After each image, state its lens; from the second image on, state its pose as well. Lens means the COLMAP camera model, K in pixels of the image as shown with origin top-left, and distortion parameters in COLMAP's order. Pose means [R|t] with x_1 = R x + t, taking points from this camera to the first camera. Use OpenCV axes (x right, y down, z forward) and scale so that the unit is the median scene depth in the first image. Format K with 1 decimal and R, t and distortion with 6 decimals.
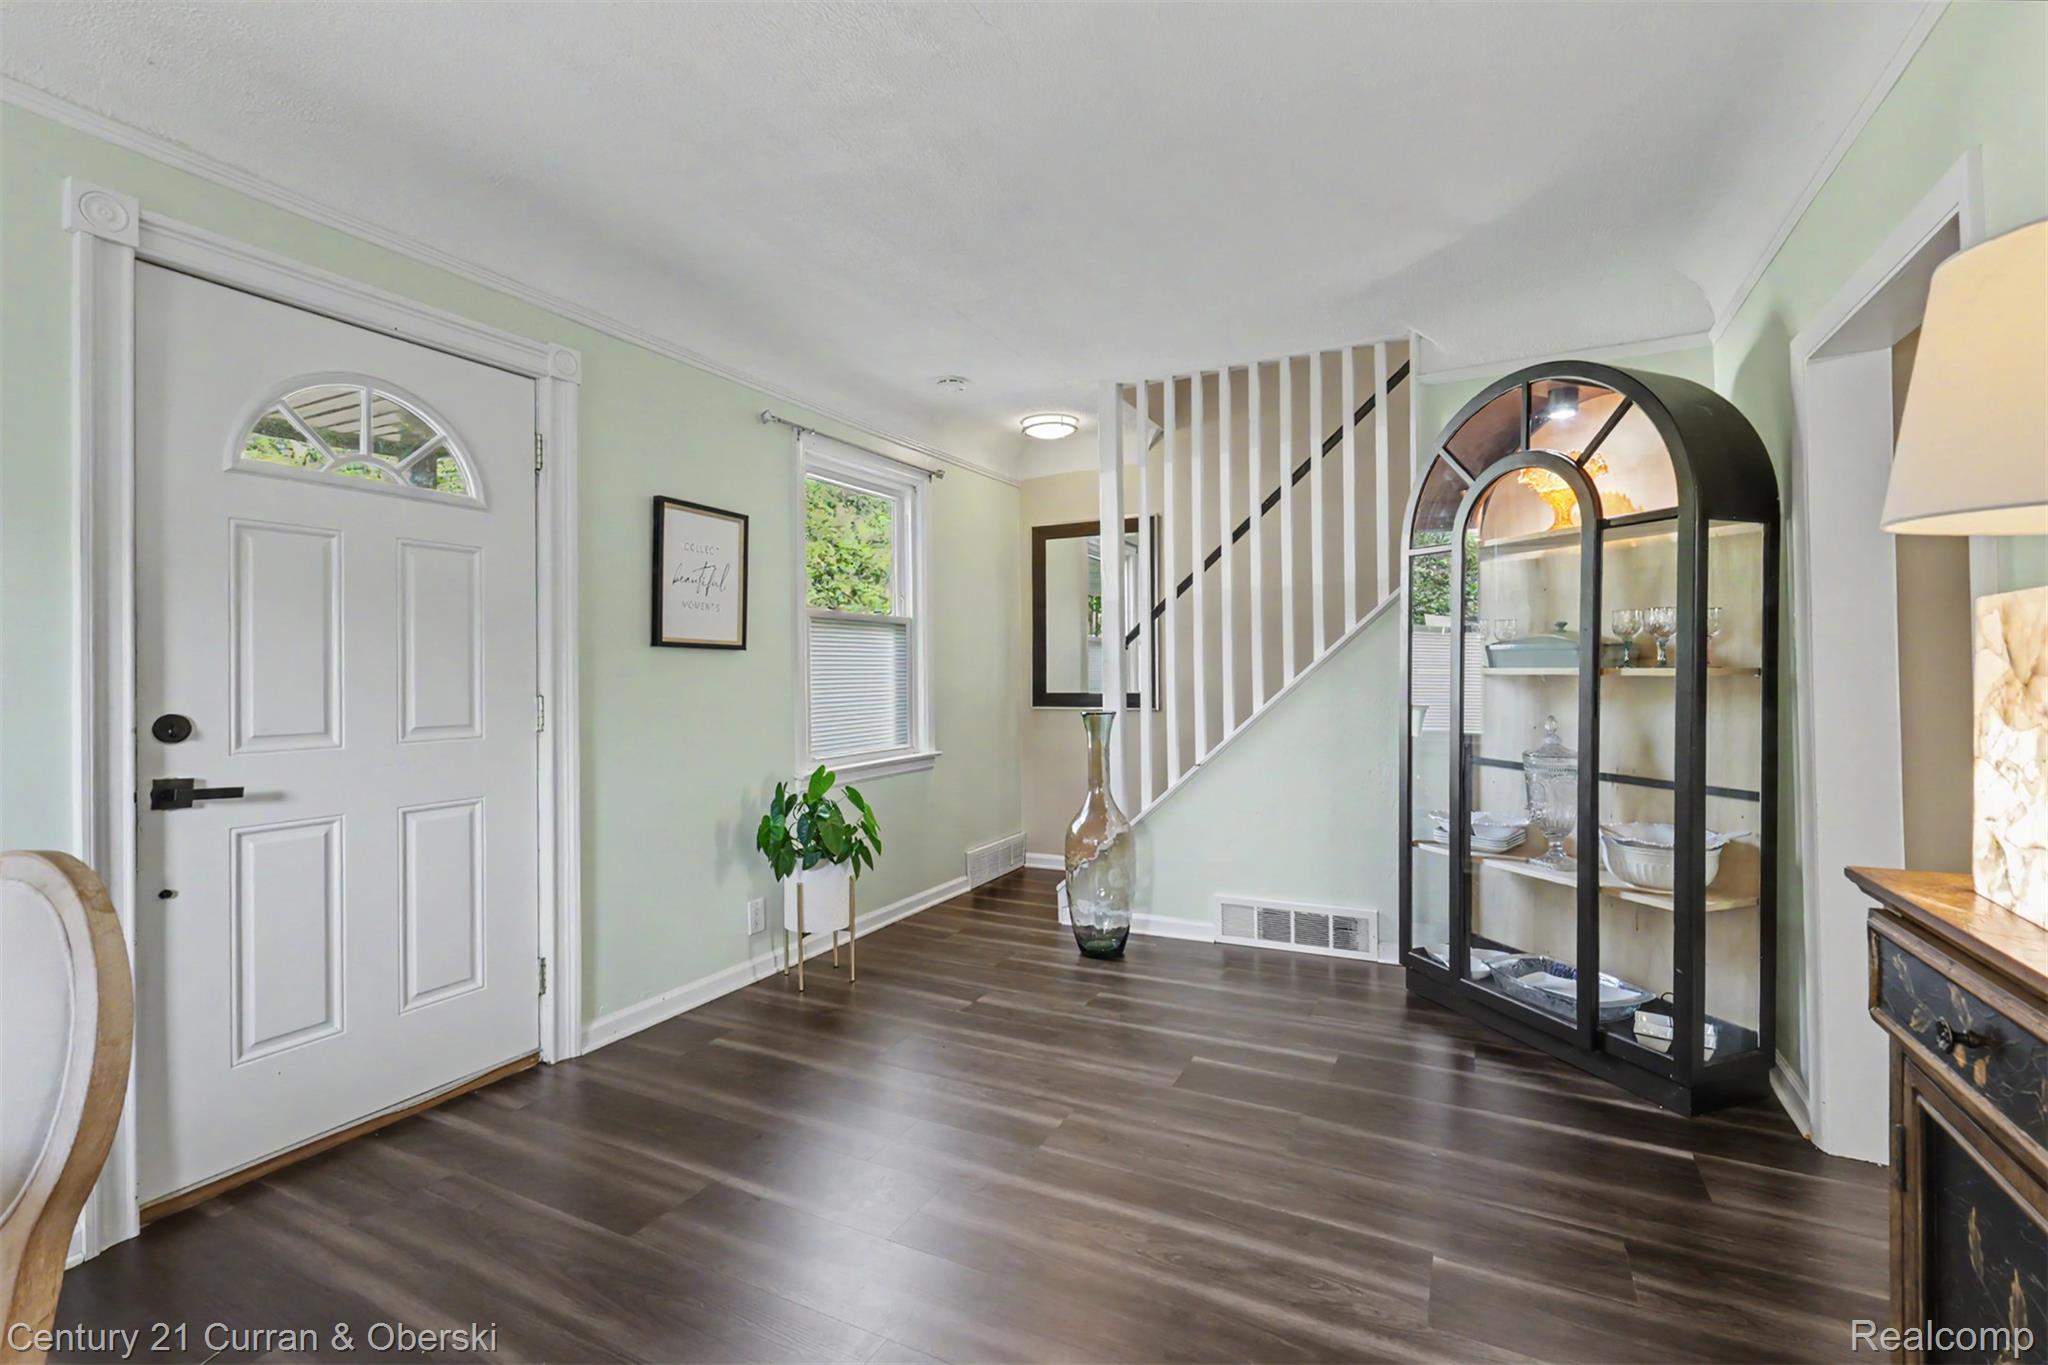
lens RADIAL K [[907.8, 0, 1036.2], [0, 907.8, 678.8], [0, 0, 1]] dist [-0.000782, 0.000122]
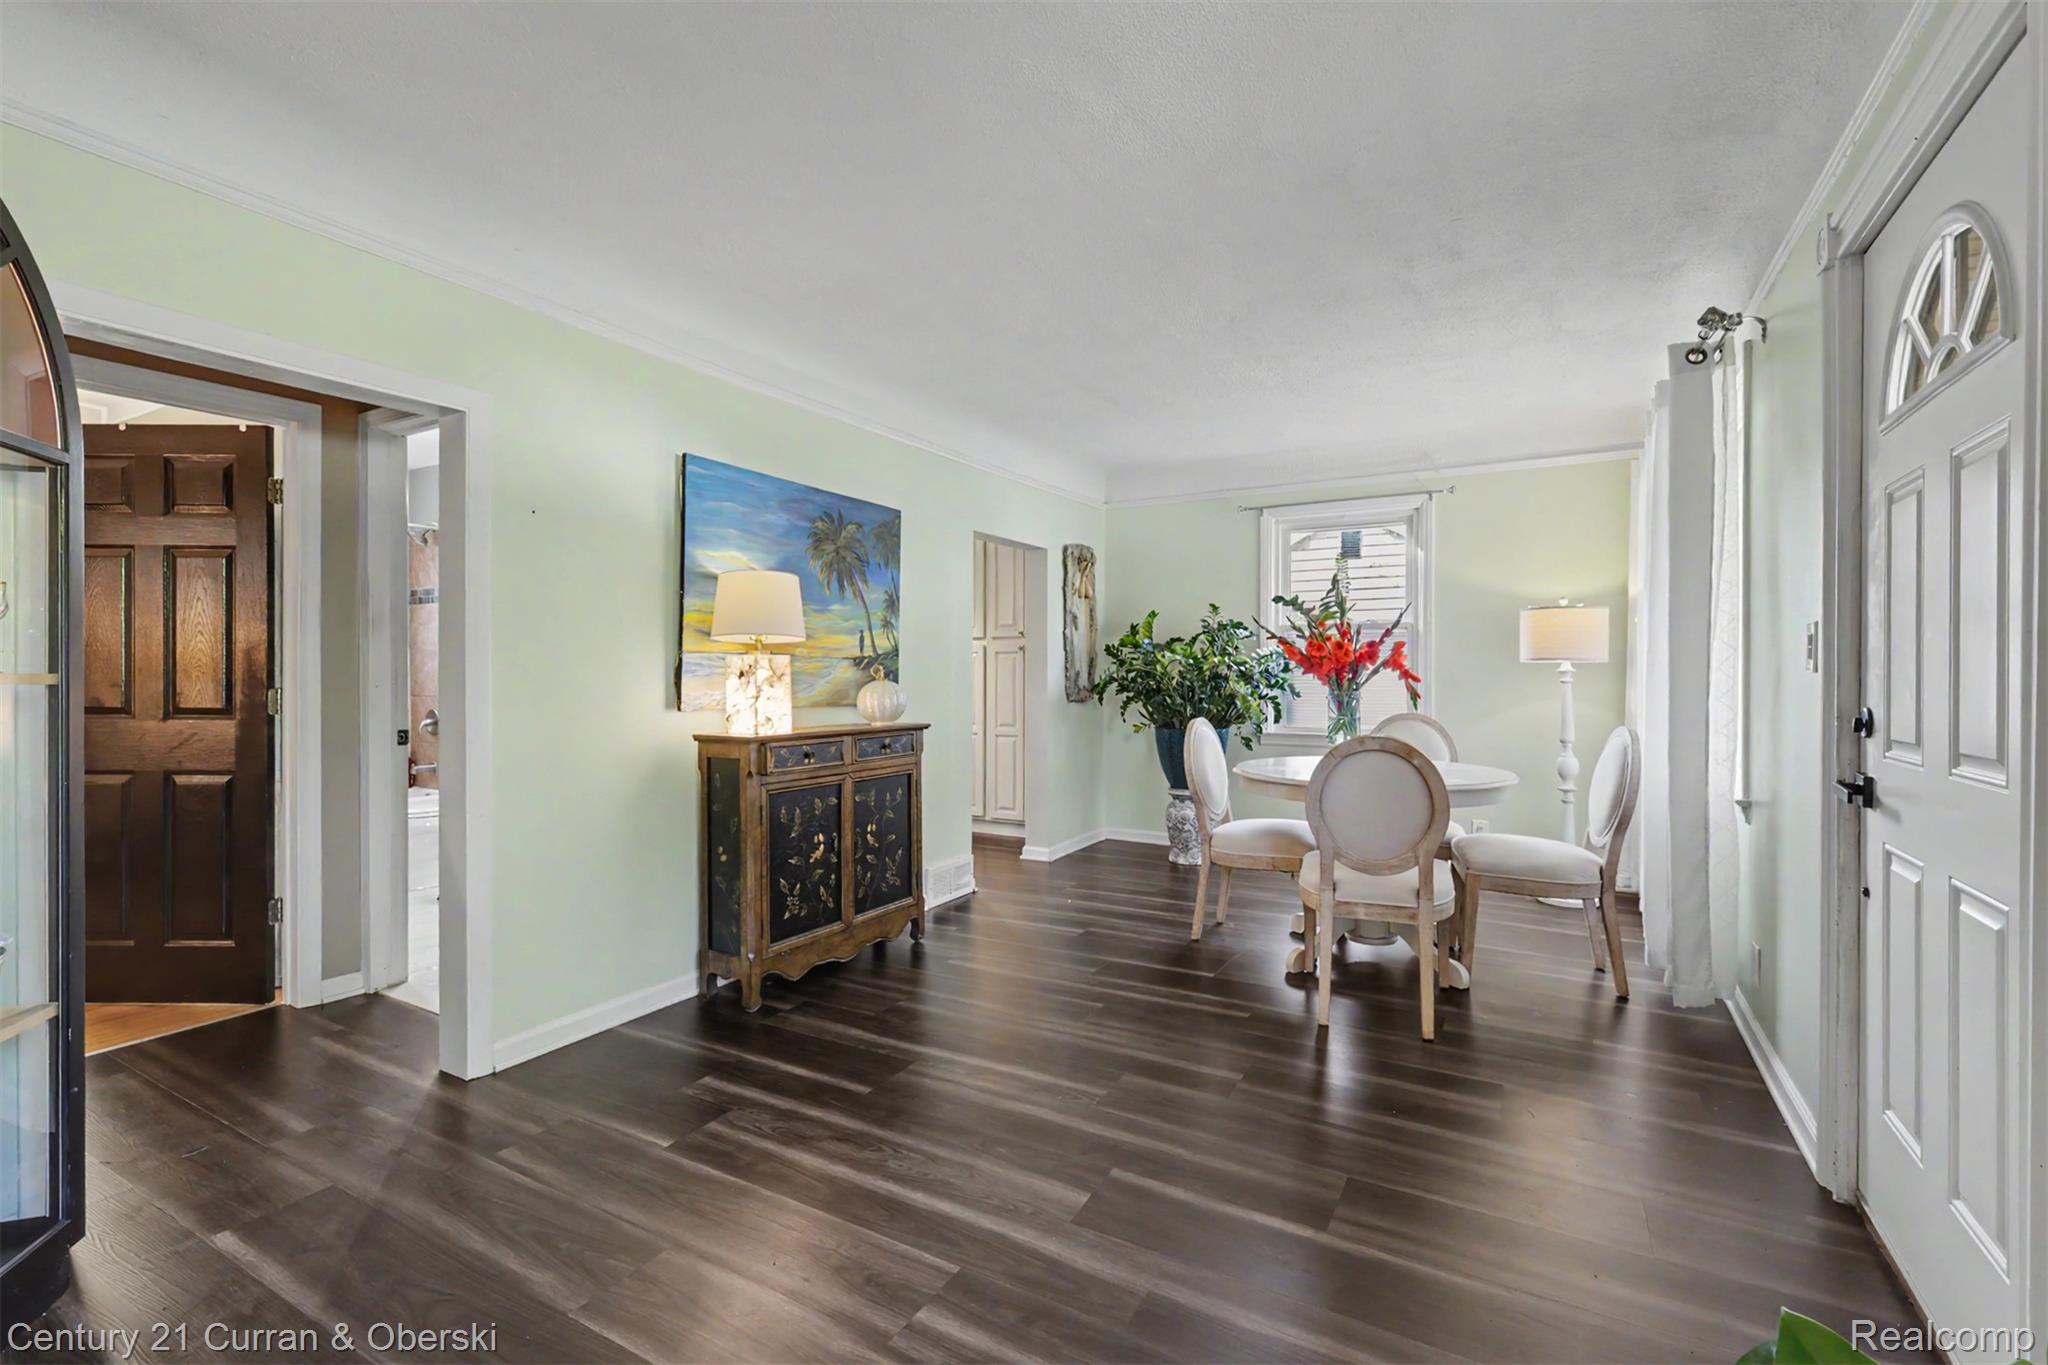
lens RADIAL K [[907.8, 0, 1036.2], [0, 907.8, 678.8], [0, 0, 1]] dist [-0.000782, 0.000122]
pose [[-0.998869, 0.009881, 0.046513, -0.073014], [0.010313, 0.999906, 0.009063, -0.005019], [-0.046419, 0.009533, -0.998877, 1.235311]]
